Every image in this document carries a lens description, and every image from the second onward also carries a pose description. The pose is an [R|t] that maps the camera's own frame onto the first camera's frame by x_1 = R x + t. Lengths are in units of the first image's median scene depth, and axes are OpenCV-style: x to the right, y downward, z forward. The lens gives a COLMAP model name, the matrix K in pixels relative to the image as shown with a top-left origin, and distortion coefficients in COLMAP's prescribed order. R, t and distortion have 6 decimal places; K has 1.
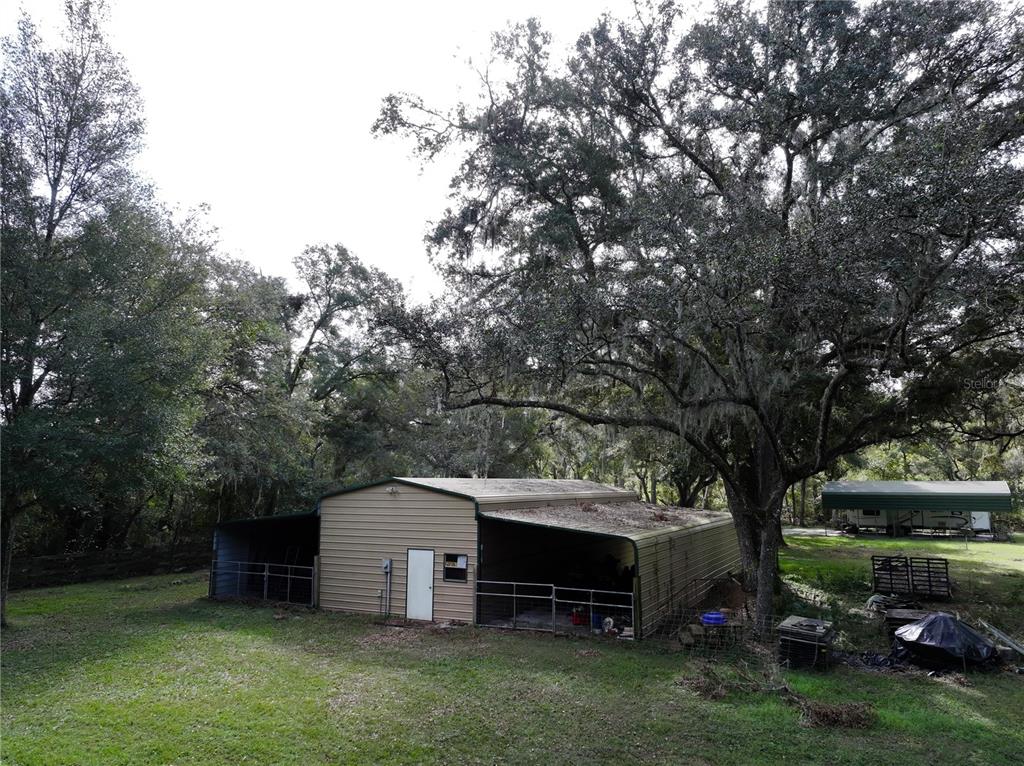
lens RADIAL K [[725.9, 0, 510.4], [0, 725.9, 382.8], [0, 0, 1]] dist [0.022355, -0.000994]
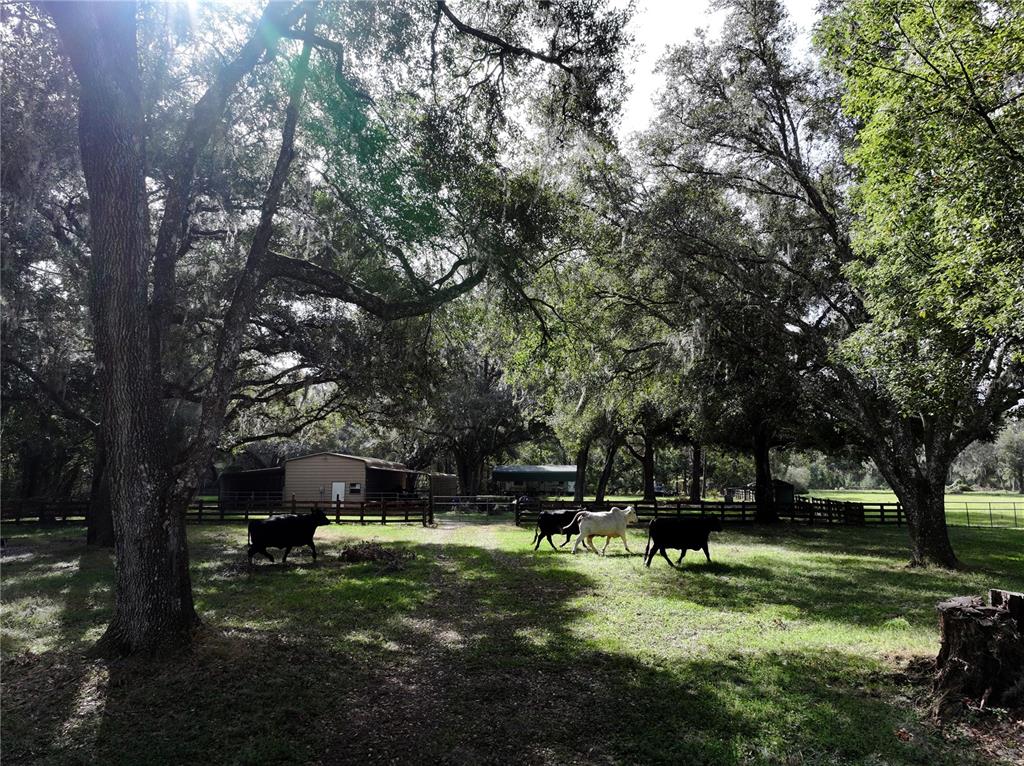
lens RADIAL K [[725.9, 0, 511.2], [0, 725.9, 383.0], [0, 0, 1]] dist [0.022355, -0.000994]
pose [[0.910363, 0.049291, 0.410864, -0.563554], [-0.053093, 0.998587, -0.002161, -0.116385], [-0.410390, -0.019847, 0.911694, -1.324241]]
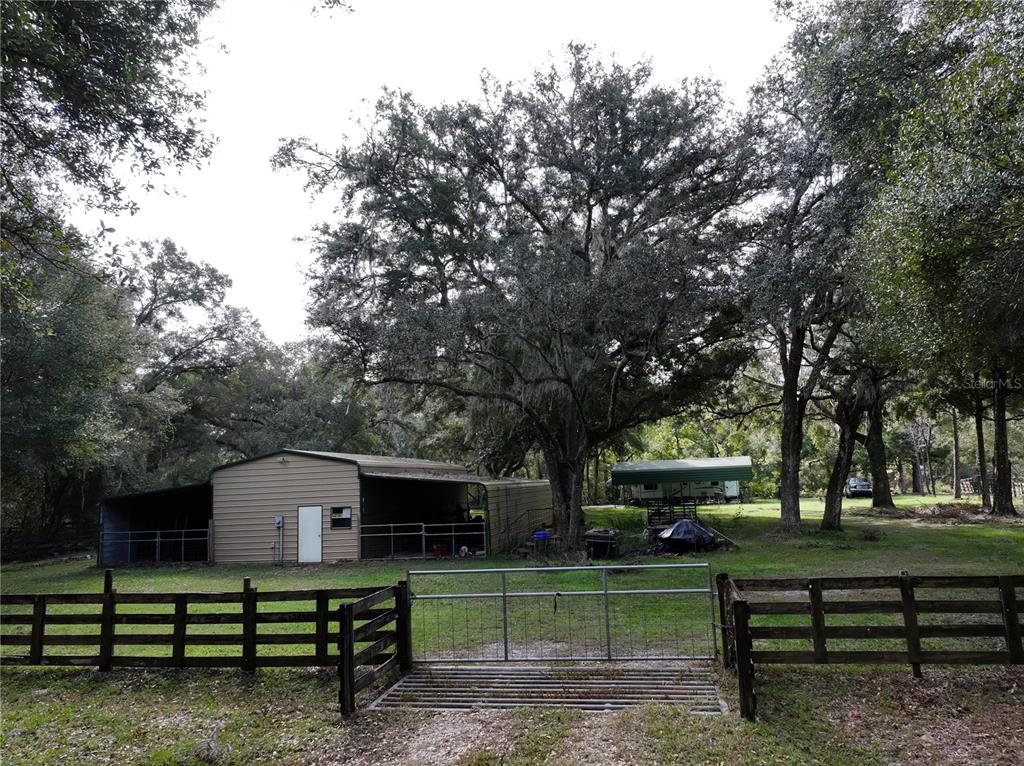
lens RADIAL K [[725.9, 0, 504.2], [0, 725.9, 375.6], [0, 0, 1]] dist [0.022355, -0.000994]
pose [[0.967029, -0.001867, 0.254658, -0.110056], [0.003430, 0.999978, -0.005692, 0.015743], [-0.254642, 0.006378, 0.967014, -0.254604]]
